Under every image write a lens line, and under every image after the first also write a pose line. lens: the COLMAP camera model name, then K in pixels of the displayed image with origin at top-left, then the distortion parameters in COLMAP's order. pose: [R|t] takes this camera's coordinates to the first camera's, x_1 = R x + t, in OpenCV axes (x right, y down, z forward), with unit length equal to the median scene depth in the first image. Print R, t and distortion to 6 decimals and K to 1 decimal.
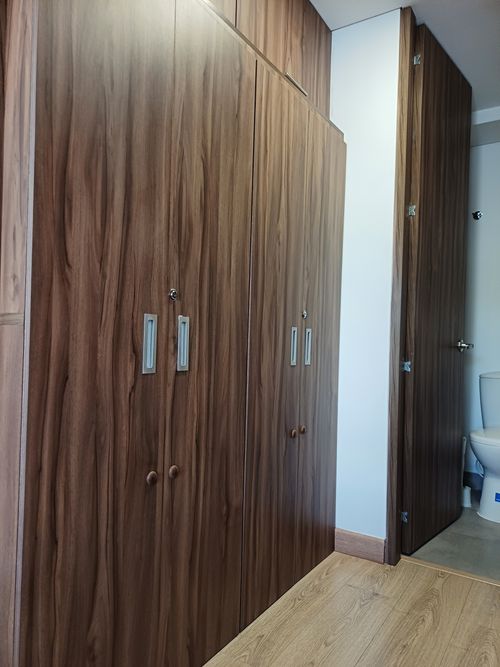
lens RADIAL K [[494.7, 0, 252.0], [0, 494.7, 334.9], [0, 0, 1]] dist [0.048013, -0.024966]
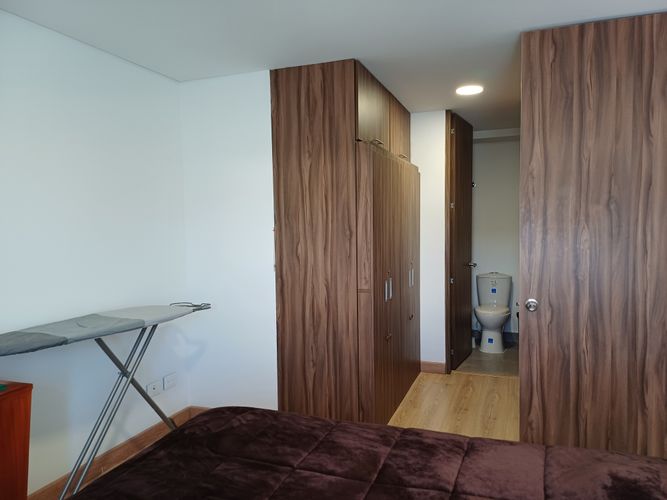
lens RADIAL K [[494.7, 0, 331.9], [0, 494.7, 249.3], [0, 0, 1]] dist [0.048013, -0.024966]
pose [[0.979007, -0.054925, 0.196287, -0.577024], [0.041382, 0.996513, 0.072446, -0.238178], [-0.199581, -0.062802, 0.977867, -0.912804]]
